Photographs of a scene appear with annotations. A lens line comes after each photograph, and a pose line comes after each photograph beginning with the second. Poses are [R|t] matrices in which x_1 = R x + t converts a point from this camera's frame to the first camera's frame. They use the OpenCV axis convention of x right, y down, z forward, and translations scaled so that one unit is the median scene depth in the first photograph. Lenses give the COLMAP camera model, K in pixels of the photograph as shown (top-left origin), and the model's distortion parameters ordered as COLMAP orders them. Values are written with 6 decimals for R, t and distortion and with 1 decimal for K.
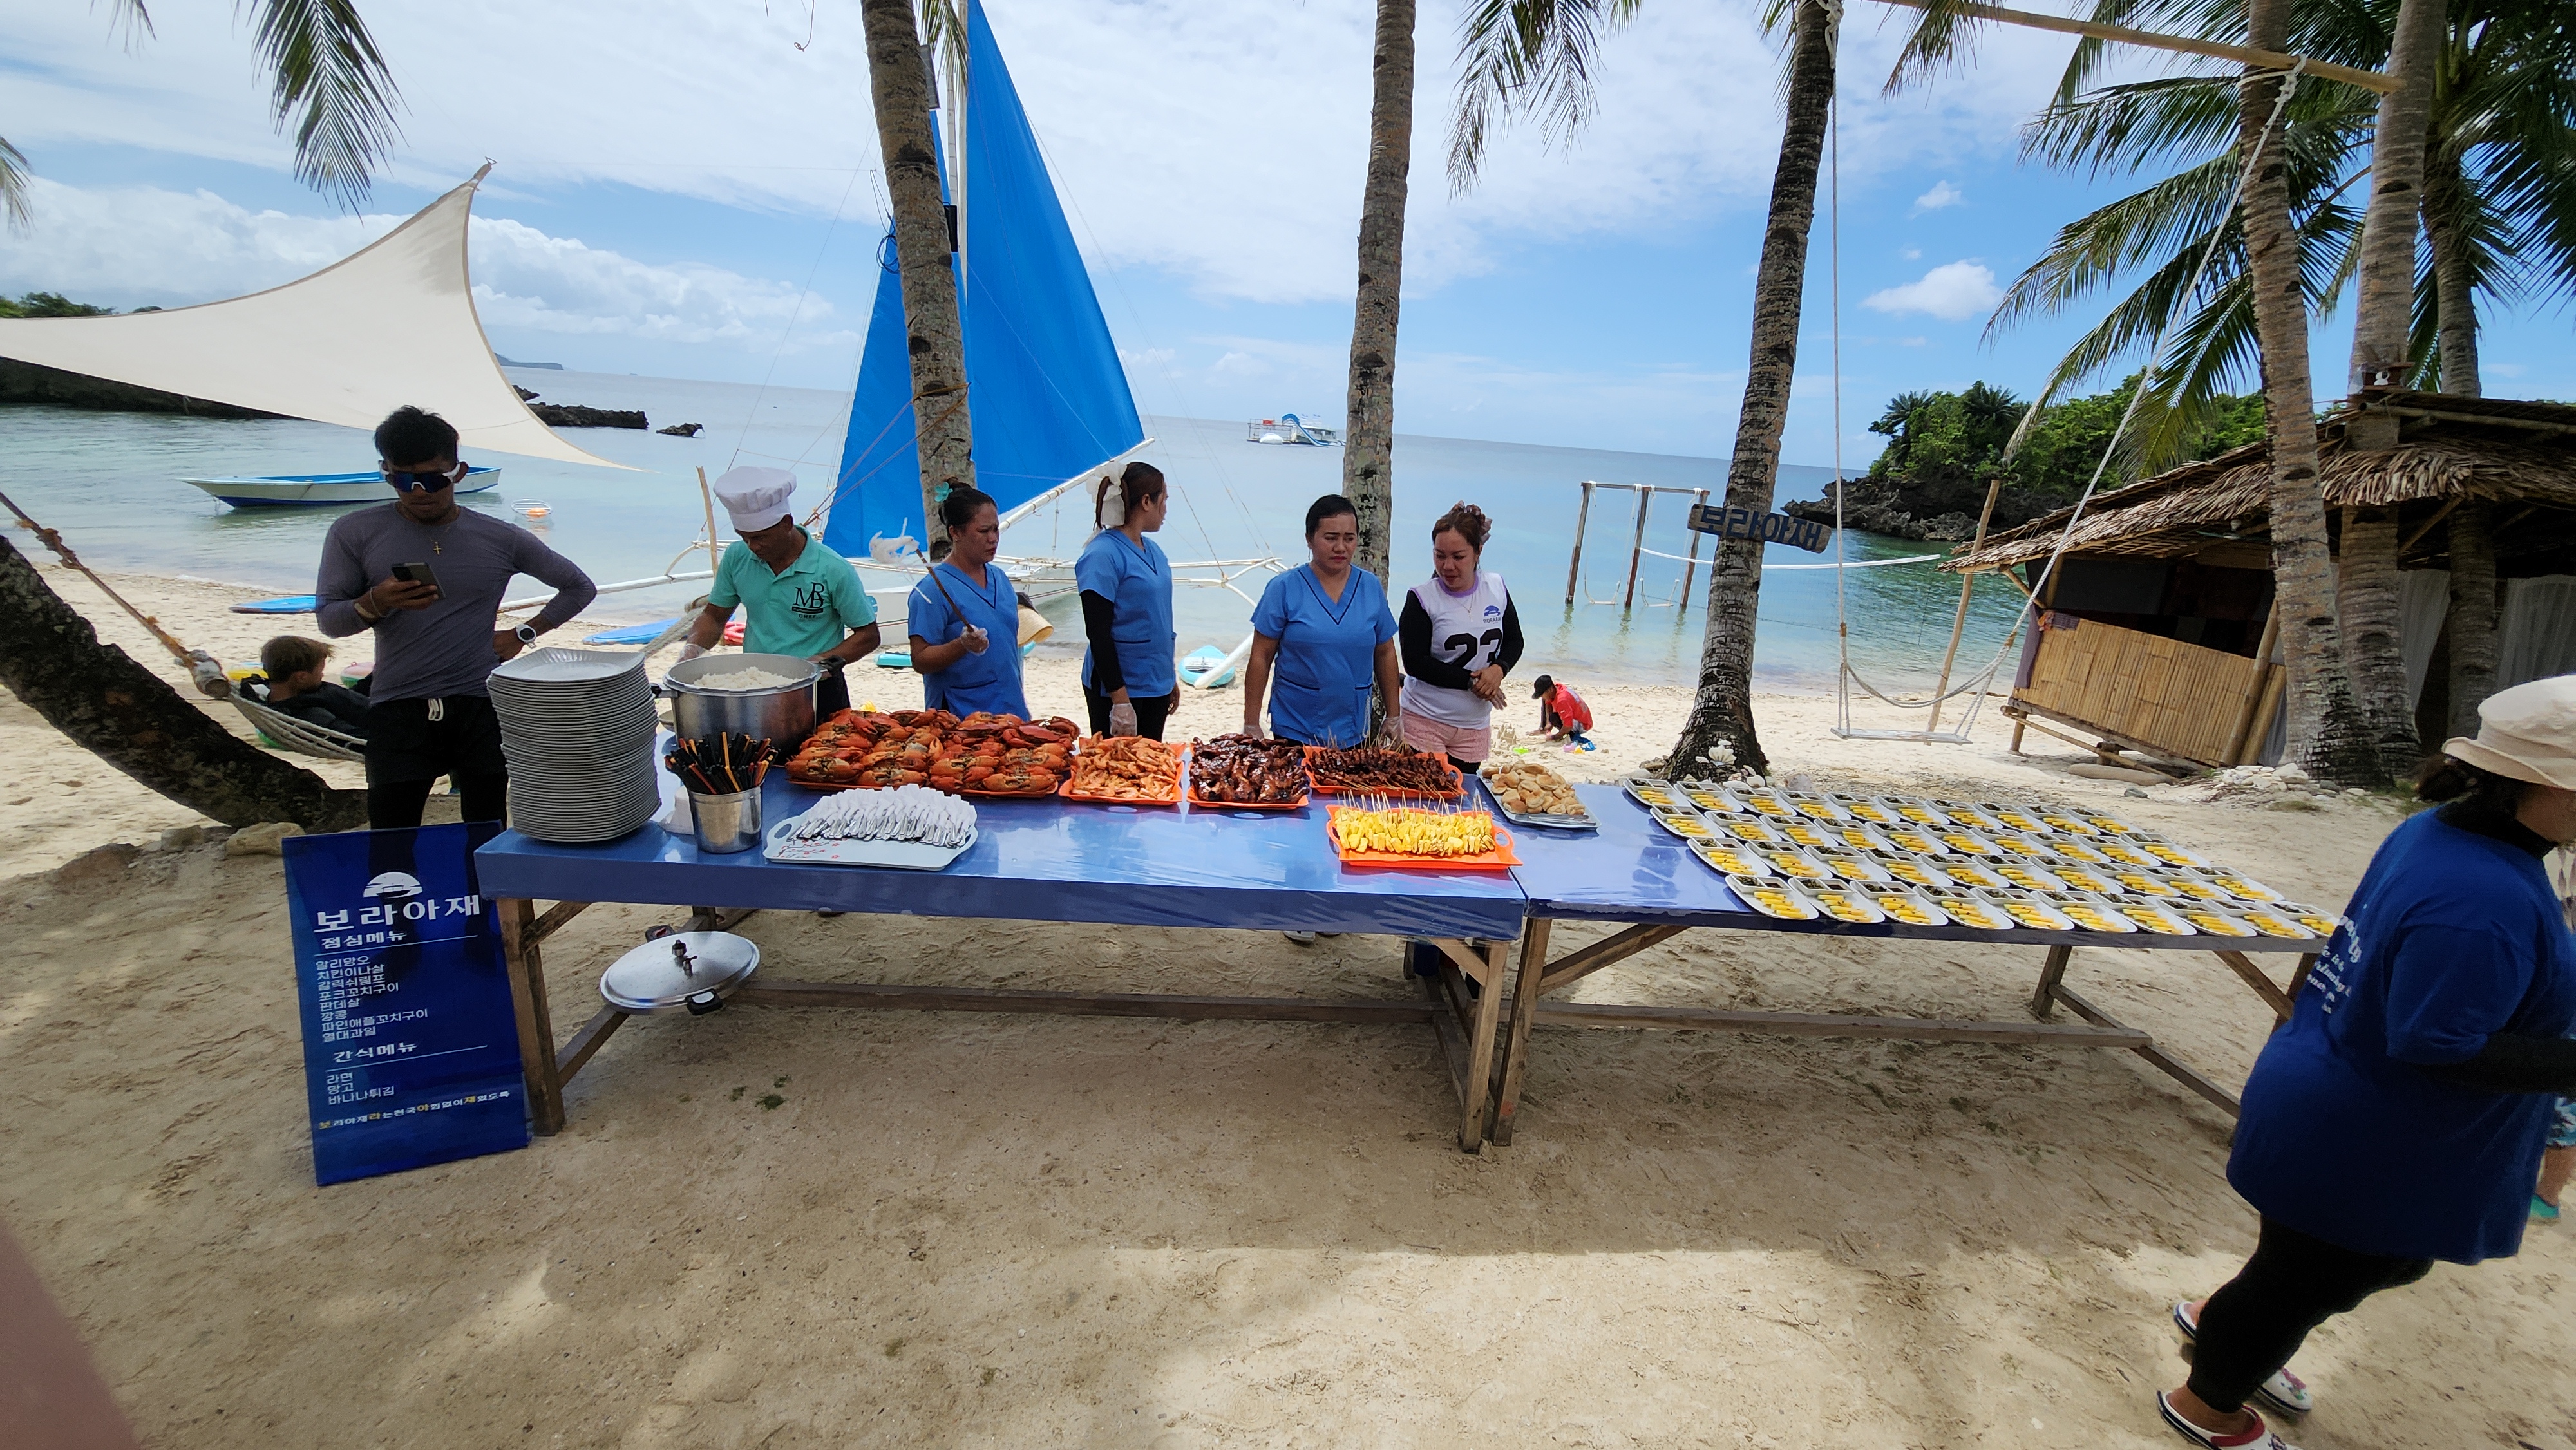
lens RADIAL K [[1029.6, 0, 1289.8], [0, 1029.6, 715.8], [0, 0, 1]] dist [-0.004491, -0.008847]
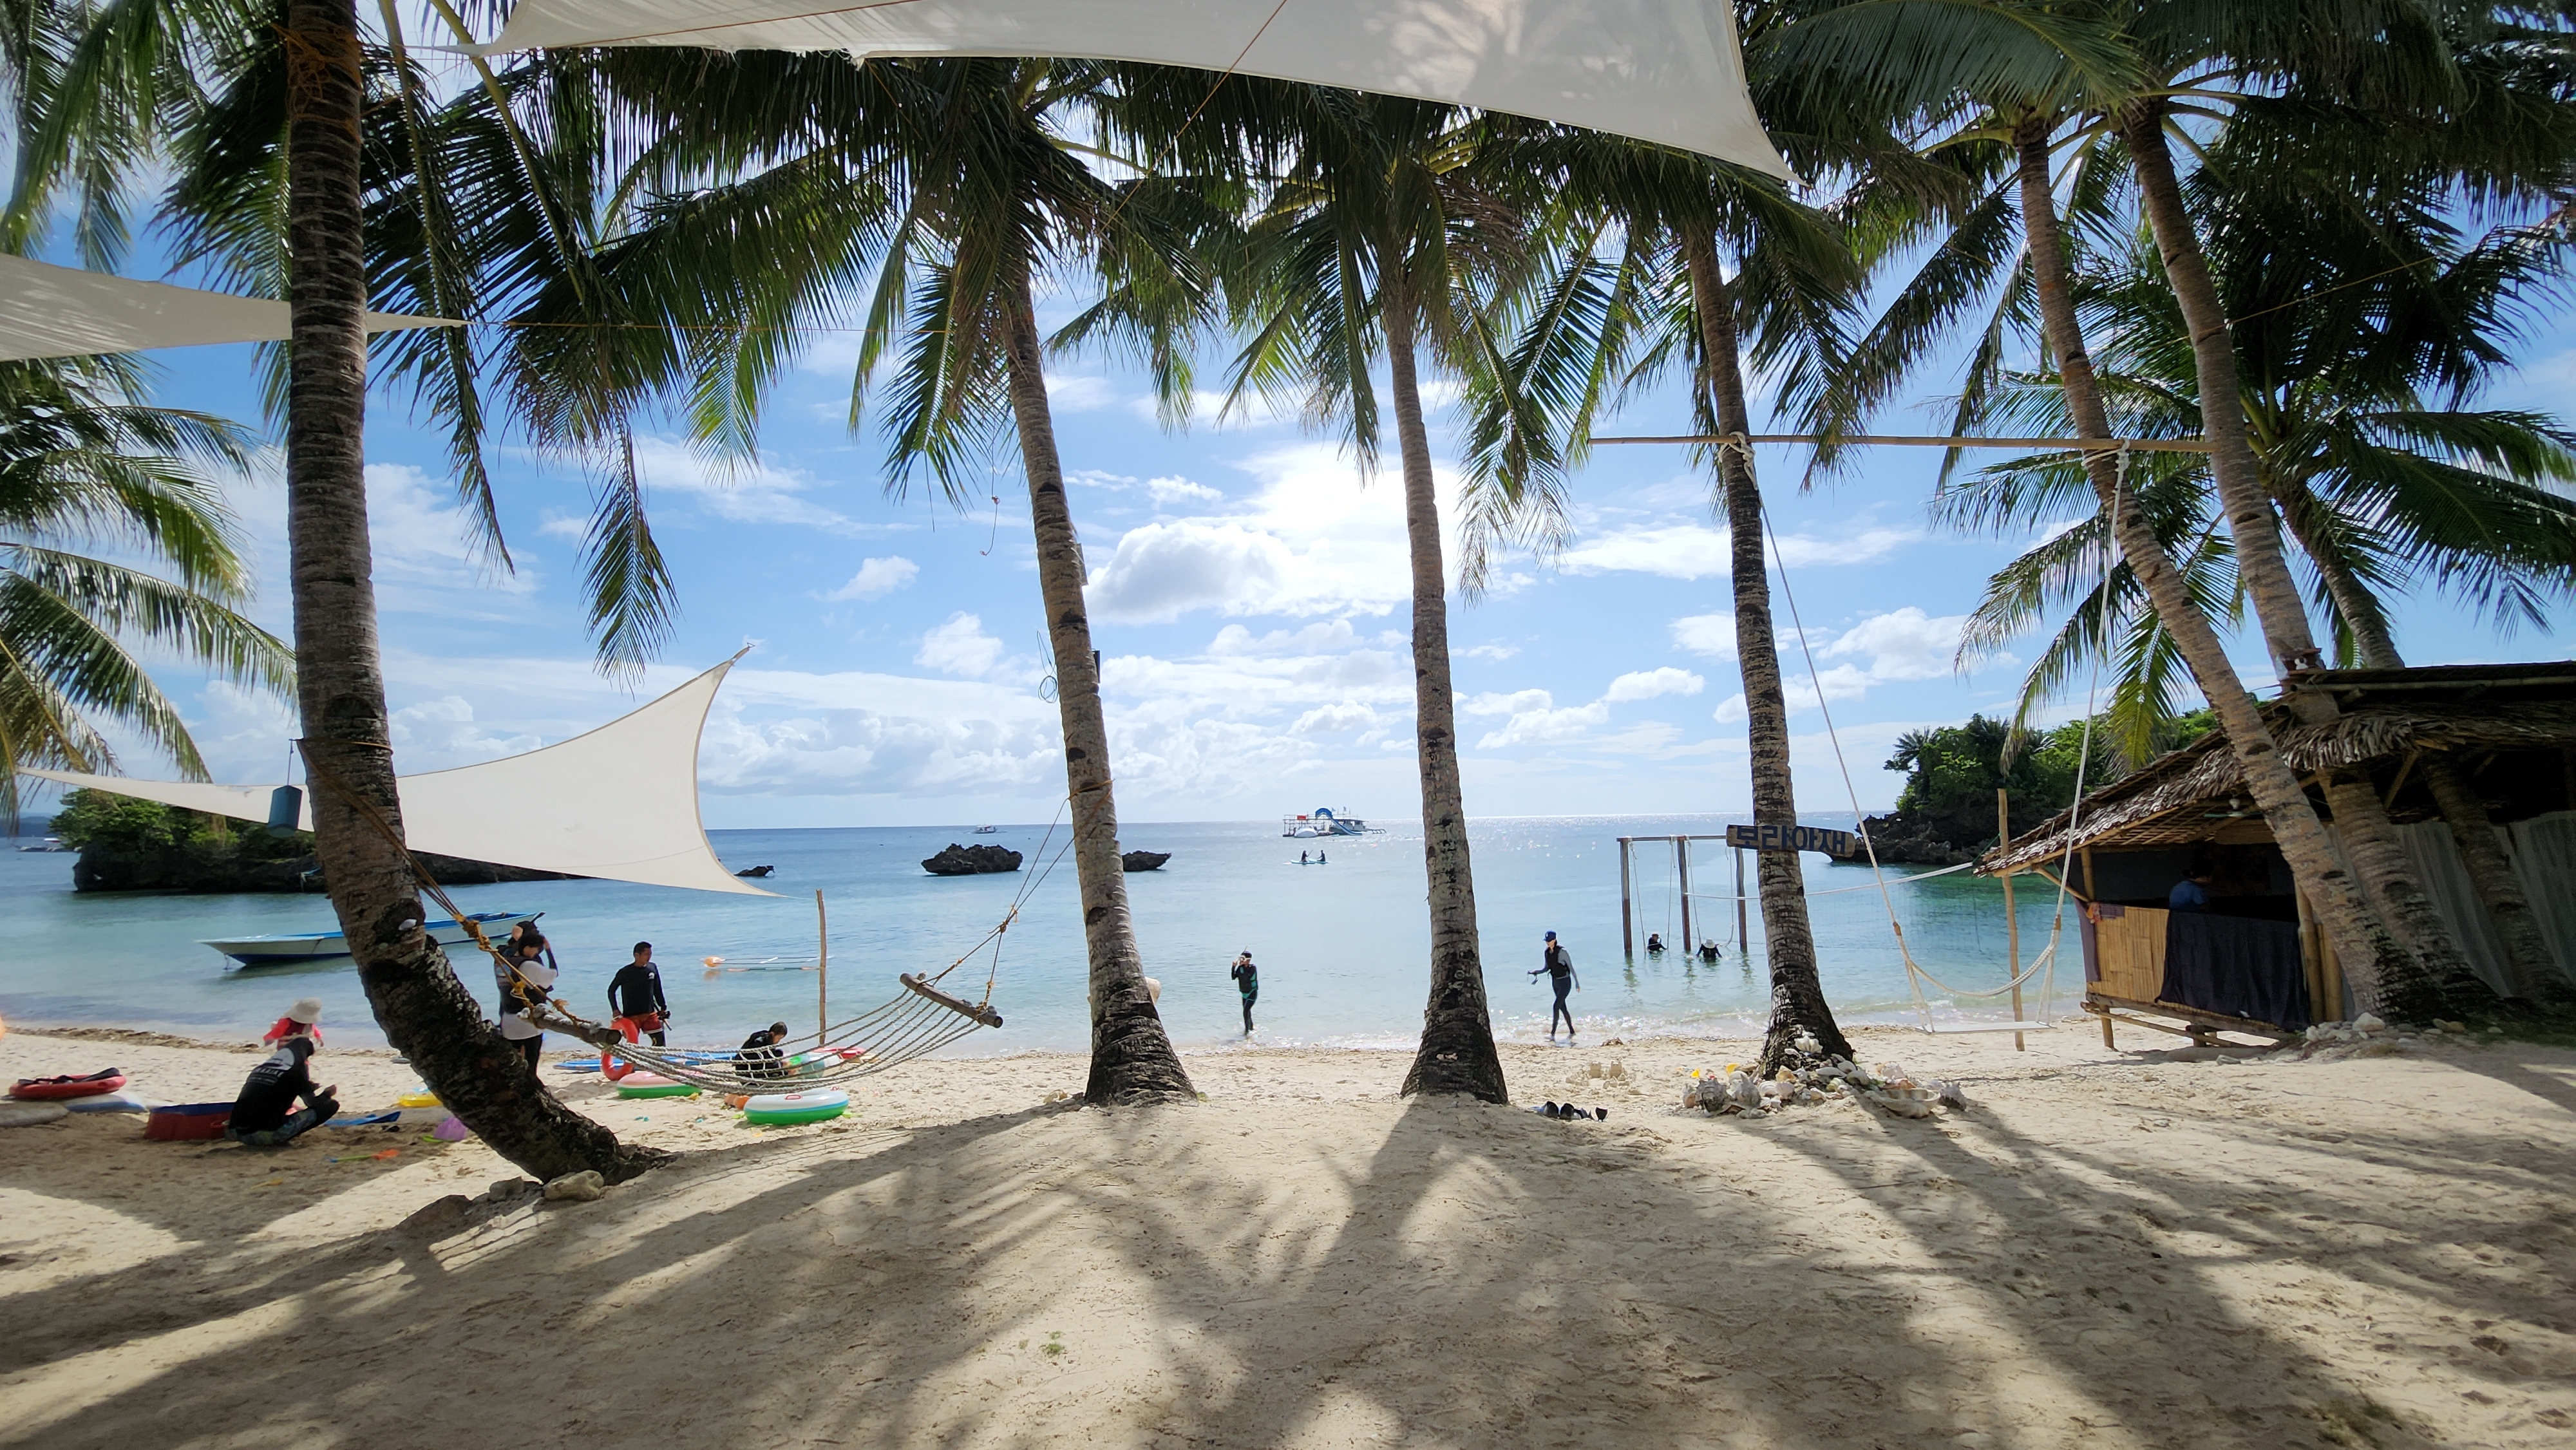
lens RADIAL K [[1029.6, 0, 1289.8], [0, 1029.6, 715.8], [0, 0, 1]] dist [-0.004491, -0.008847]
pose [[0.995335, -0.094304, -0.020372, -0.050757], [0.080176, 0.925941, -0.369059, 0.056470], [0.053667, 0.365704, 0.929183, -0.118968]]
